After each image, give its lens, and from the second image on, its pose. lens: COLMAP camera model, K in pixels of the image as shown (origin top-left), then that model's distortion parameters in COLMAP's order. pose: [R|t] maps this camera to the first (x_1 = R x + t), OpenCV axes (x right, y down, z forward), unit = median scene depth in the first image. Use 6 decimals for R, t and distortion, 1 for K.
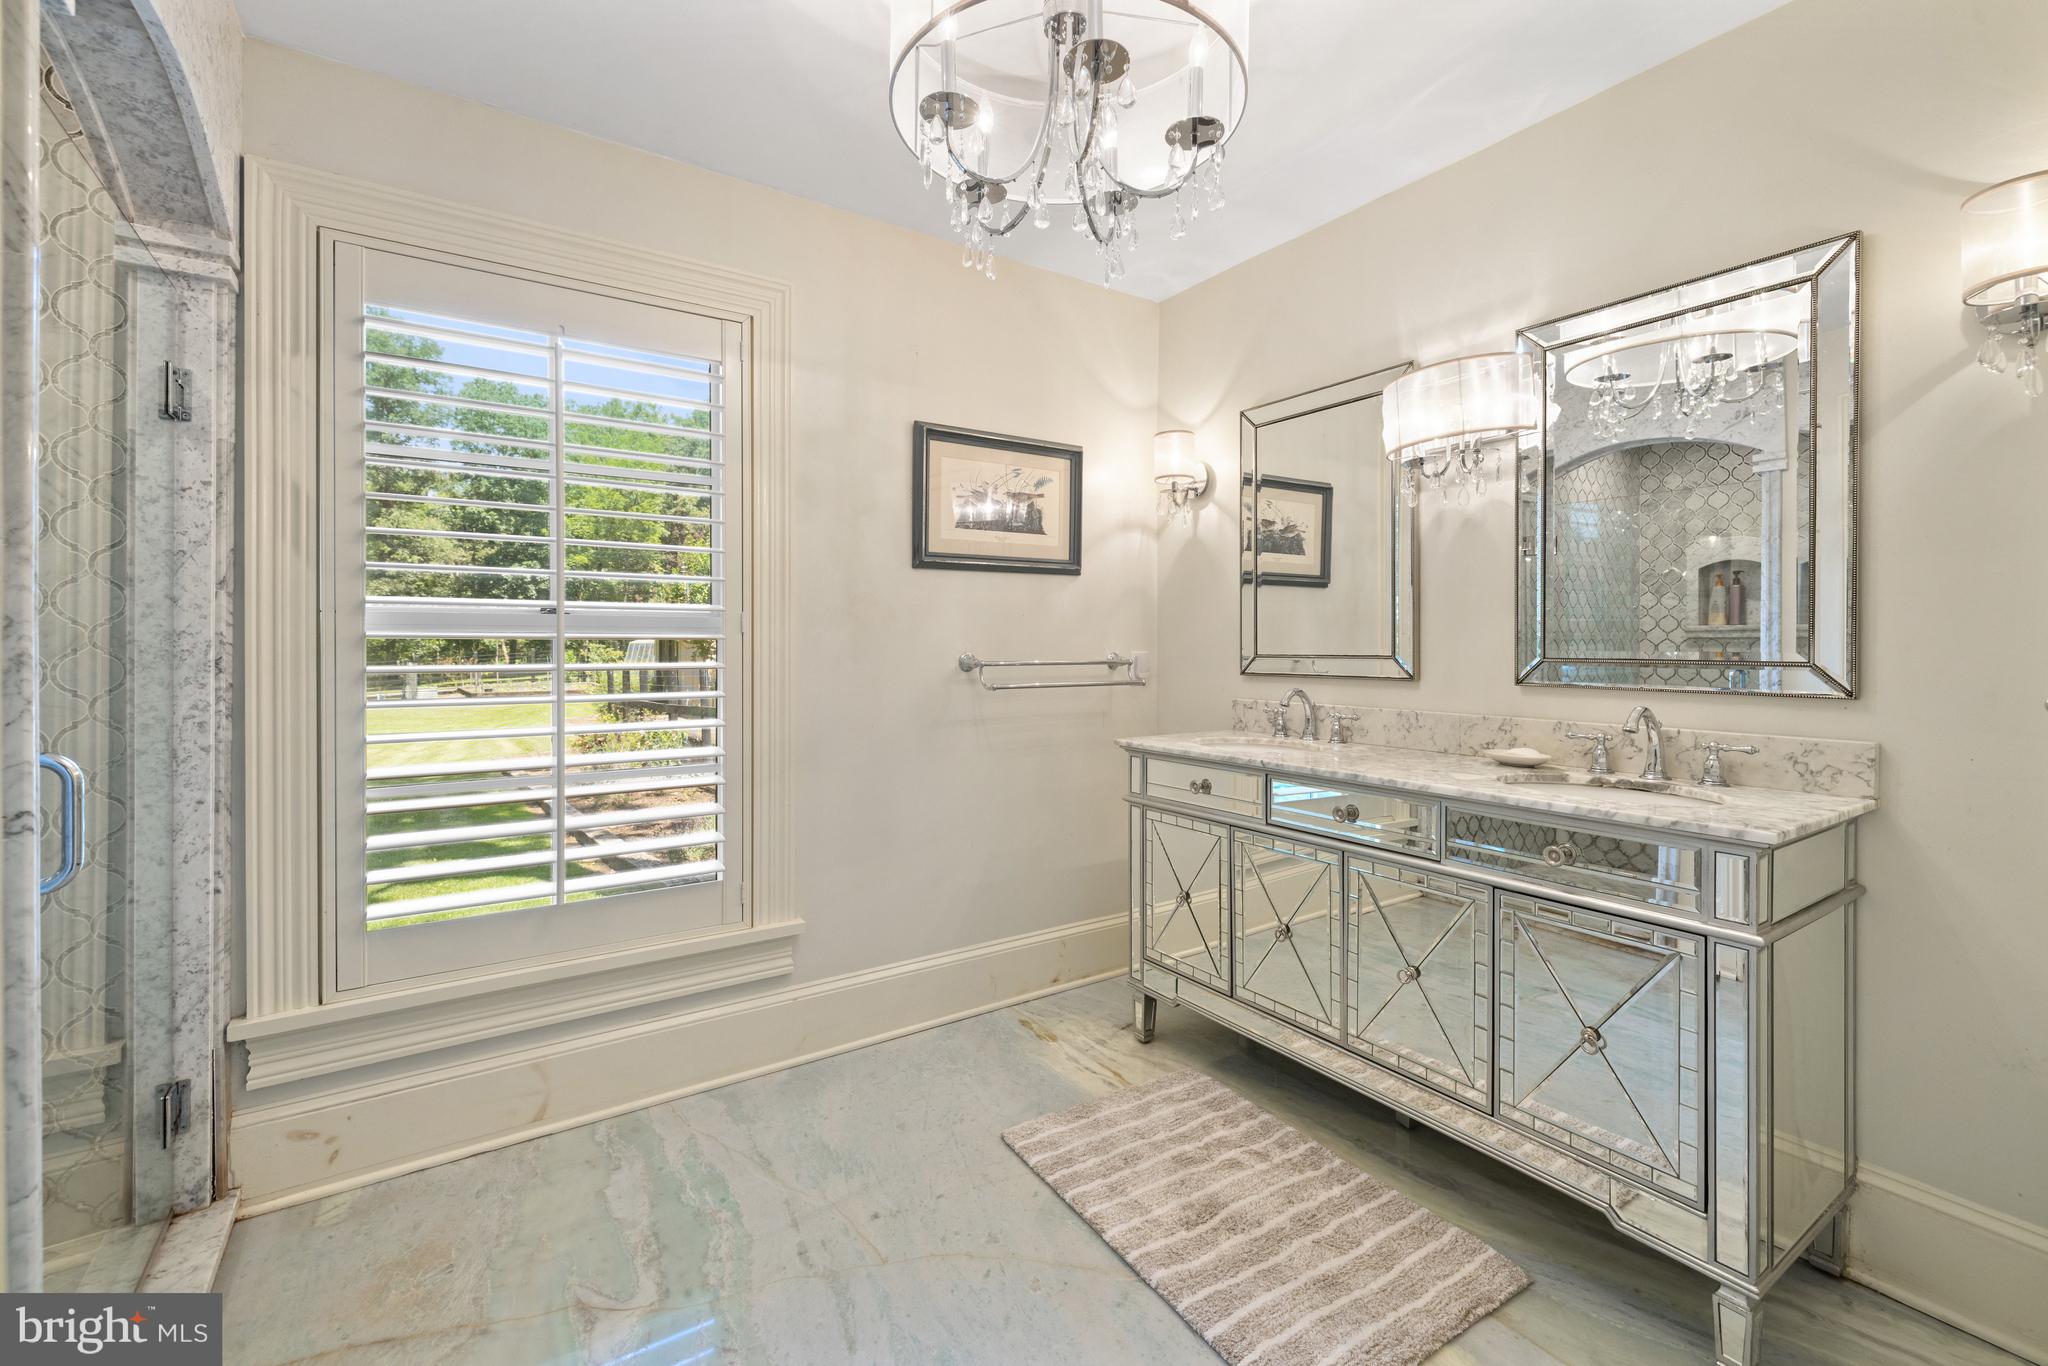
lens RADIAL K [[861.4, 0, 968.0], [0, 861.4, 643.9], [0, 0, 1]] dist [-0.001817, -0.000107]
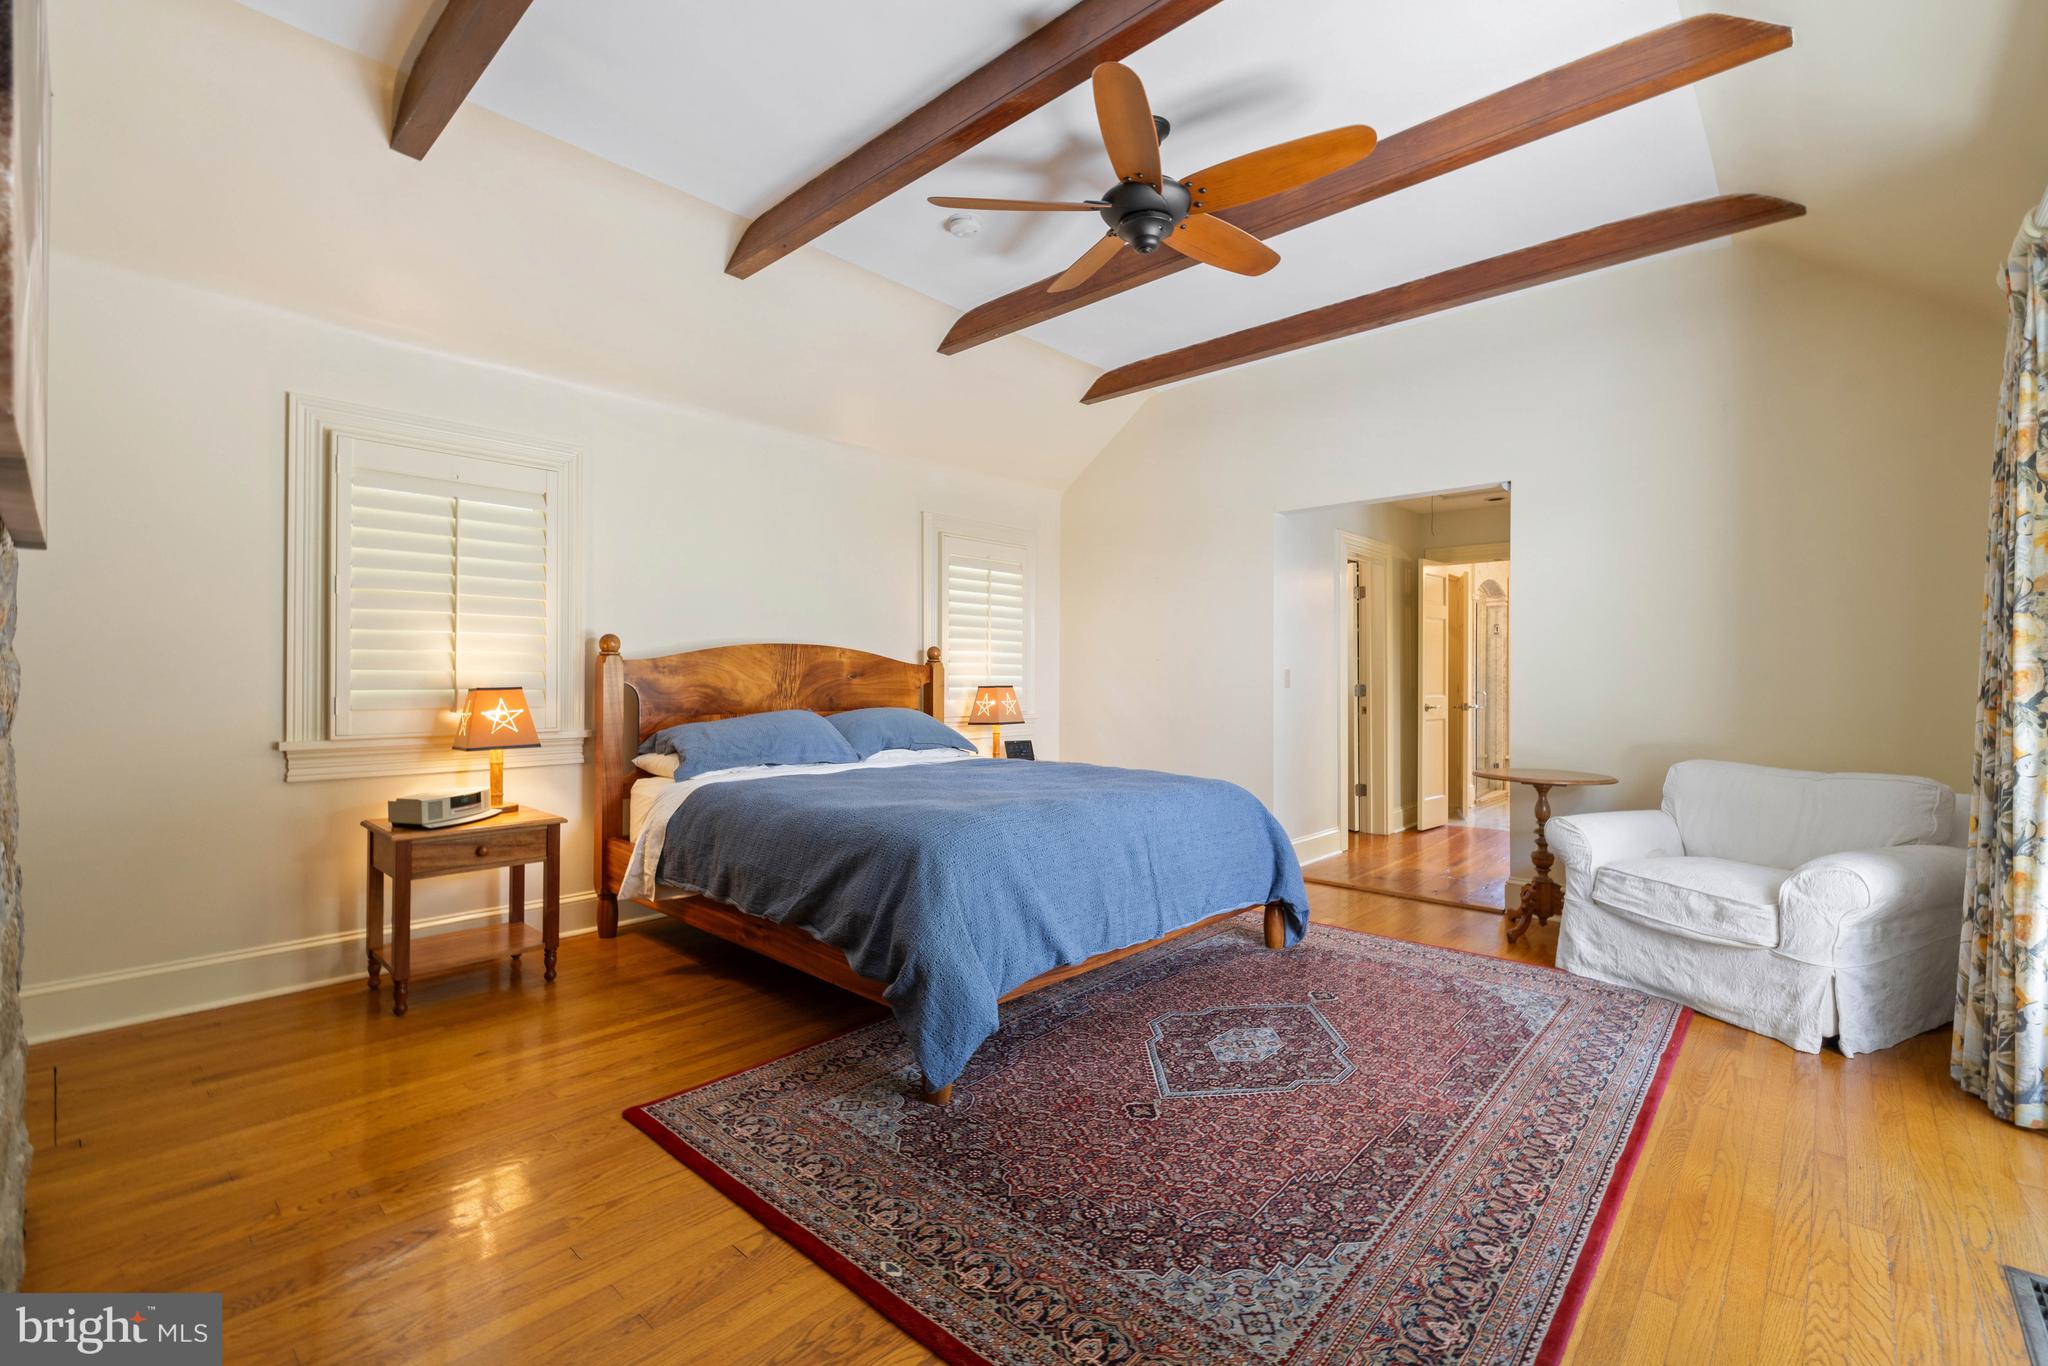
lens RADIAL K [[861.4, 0, 1019.1], [0, 861.4, 679.8], [0, 0, 1]] dist [-0.001817, -0.000107]
pose [[0.270348, -0.000410, -0.962762, 3.238651], [-0.002371, 0.999997, -0.001092, 0.025397], [0.962760, 0.002578, 0.270347, -3.116616]]
